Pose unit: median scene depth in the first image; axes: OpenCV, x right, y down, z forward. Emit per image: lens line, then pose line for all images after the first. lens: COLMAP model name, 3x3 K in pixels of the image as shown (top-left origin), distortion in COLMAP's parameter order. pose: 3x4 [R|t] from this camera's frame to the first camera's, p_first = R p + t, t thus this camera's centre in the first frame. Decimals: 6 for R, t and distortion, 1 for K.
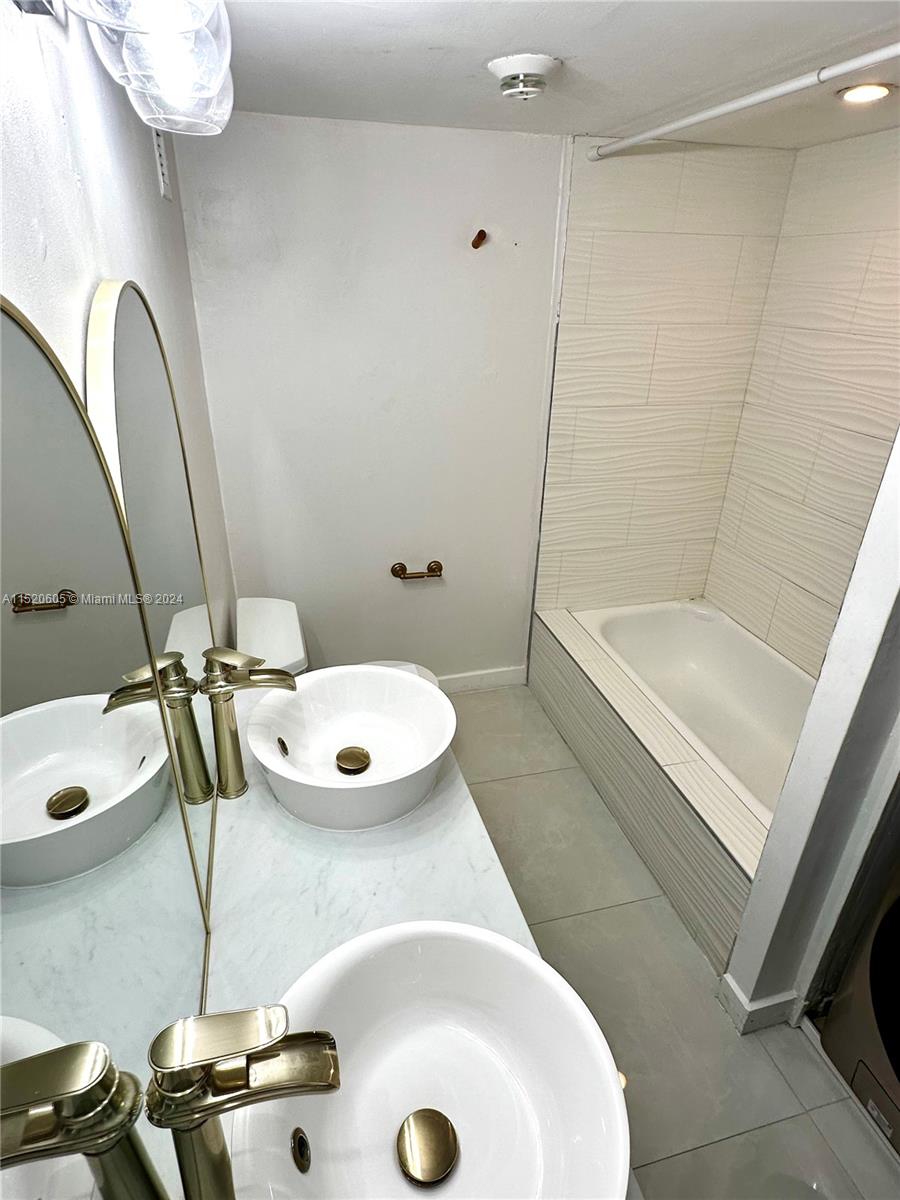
lens RADIAL K [[662.1, 0, 448.4], [0, 662.1, 600.7], [0, 0, 1]] dist [-0.003530, 0.001532]
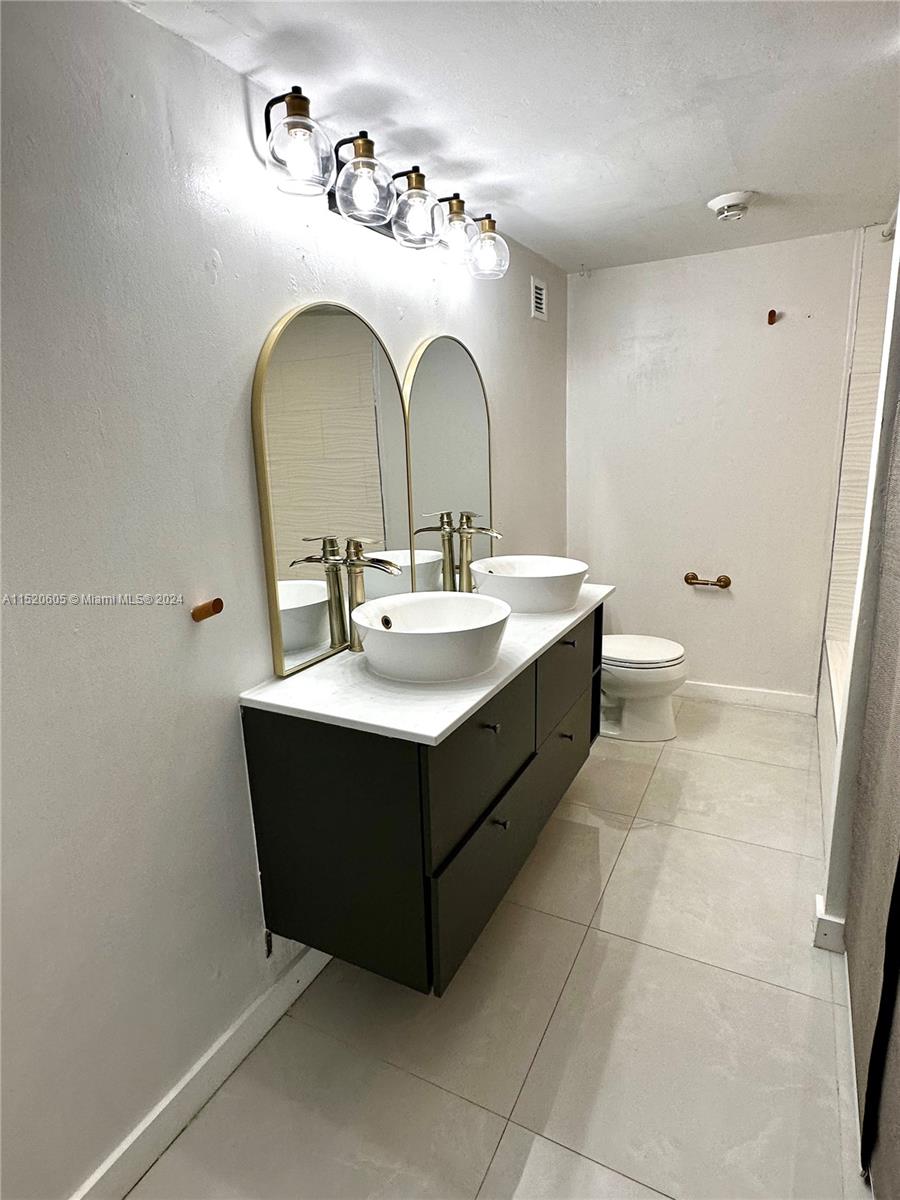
lens RADIAL K [[662.1, 0, 443.8], [0, 662.1, 600.7], [0, 0, 1]] dist [-0.003530, 0.001532]
pose [[0.742200, 0.122310, -0.658923, 0.468130], [-0.249164, 0.963087, -0.101886, 0.274958], [0.622139, 0.239800, 0.745278, -0.233246]]
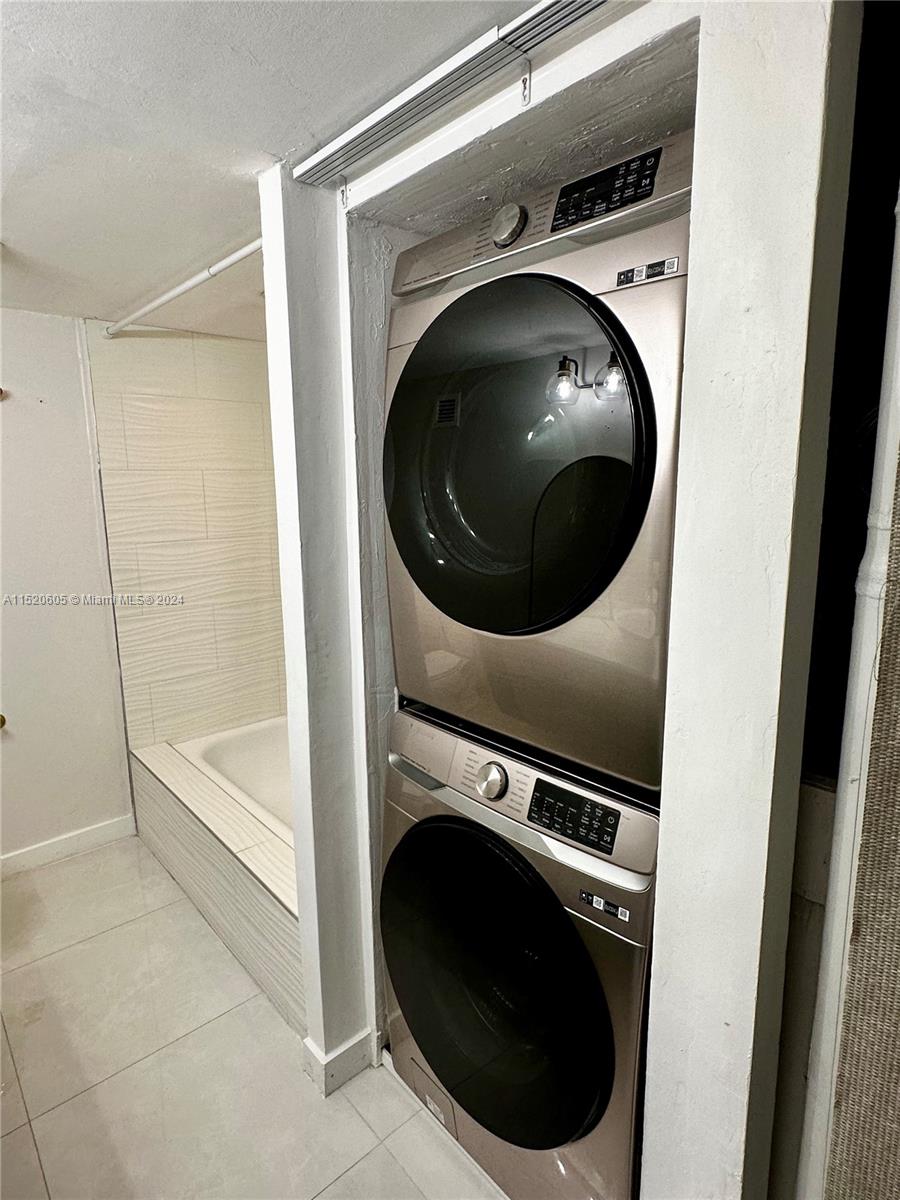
lens RADIAL K [[662.1, 0, 450.2], [0, 662.1, 595.9], [0, 0, 1]] dist [-0.003530, 0.001532]
pose [[0.892774, -0.103444, 0.438467, 0.188022], [0.220959, 0.948718, -0.226076, 0.157020], [-0.392596, 0.298718, 0.869848, -0.115868]]
